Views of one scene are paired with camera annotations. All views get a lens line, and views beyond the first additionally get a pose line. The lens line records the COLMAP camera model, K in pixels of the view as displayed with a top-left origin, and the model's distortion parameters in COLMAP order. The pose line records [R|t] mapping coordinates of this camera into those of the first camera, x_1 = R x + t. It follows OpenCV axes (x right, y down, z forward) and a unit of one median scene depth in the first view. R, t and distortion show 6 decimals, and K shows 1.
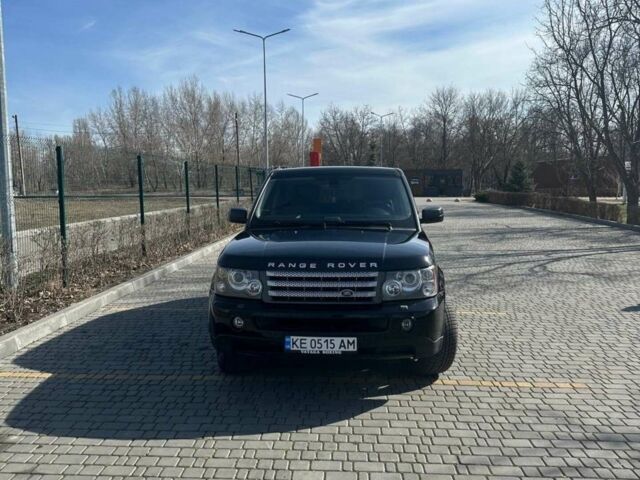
lens RADIAL K [[583.1, 0, 311.3], [0, 583.1, 239.3], [0, 0, 1]] dist [0.081633, -0.002401]
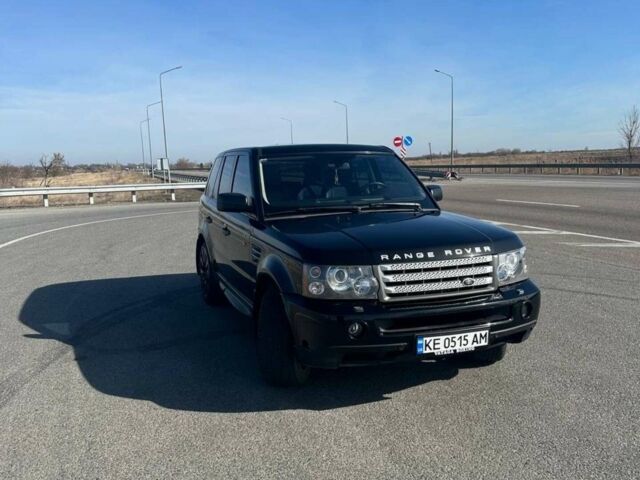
lens RADIAL K [[583.1, 0, 311.3], [0, 583.1, 239.3], [0, 0, 1]] dist [0.081633, -0.002401]
pose [[0.919114, -0.067207, 0.388217, -0.502431], [0.053537, 0.997509, 0.045935, -0.027350], [-0.390337, -0.021436, 0.920423, 0.263004]]
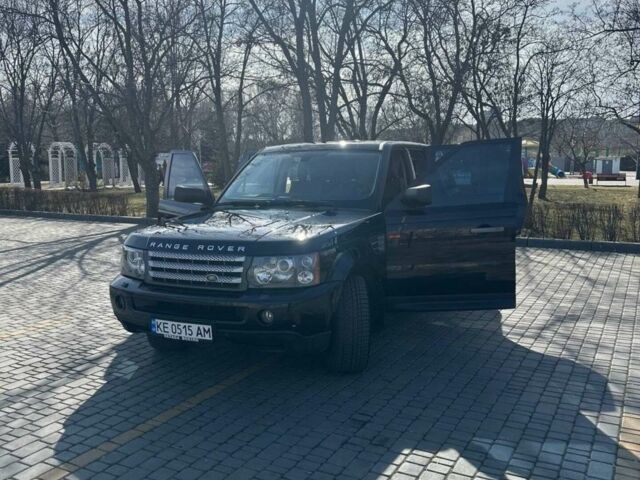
lens RADIAL K [[583.1, 0, 311.3], [0, 583.1, 239.3], [0, 0, 1]] dist [0.081633, -0.002401]
pose [[0.925861, 0.032814, -0.376436, 0.553404], [-0.016324, 0.998766, 0.046914, -0.015744], [0.377511, -0.037291, 0.925254, 0.195330]]
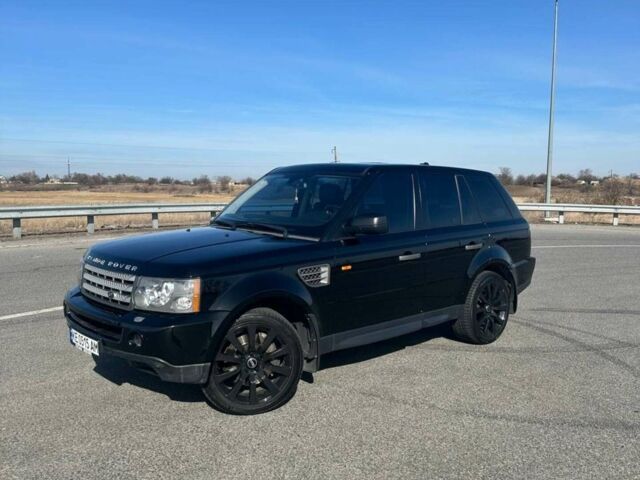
lens RADIAL K [[583.1, 0, 311.3], [0, 583.1, 239.3], [0, 0, 1]] dist [0.081633, -0.002401]
pose [[0.717057, 0.078205, -0.692614, 0.944256], [-0.076357, 0.996519, 0.033468, -0.053974], [0.692820, 0.028887, 0.720532, 0.527453]]
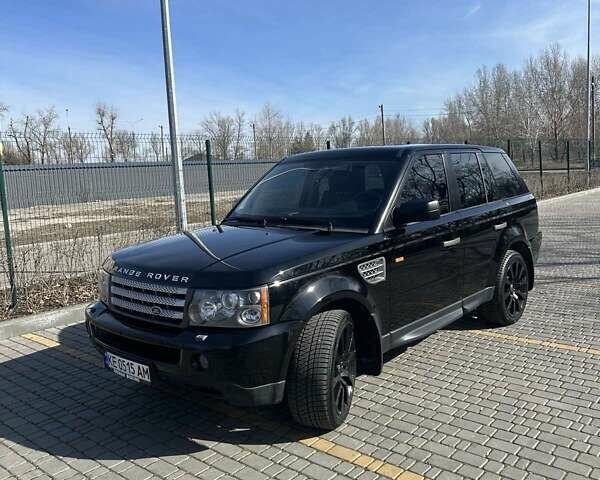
lens RADIAL K [[555.0, 0, 317.6], [0, 555.0, 240.6], [0, 0, 1]] dist [0.012153, -0.019051]
pose [[0.804625, 0.048910, -0.591765, 0.697548], [-0.017390, 0.998115, 0.058850, -0.056279], [0.593528, -0.037061, 0.803959, 0.503774]]
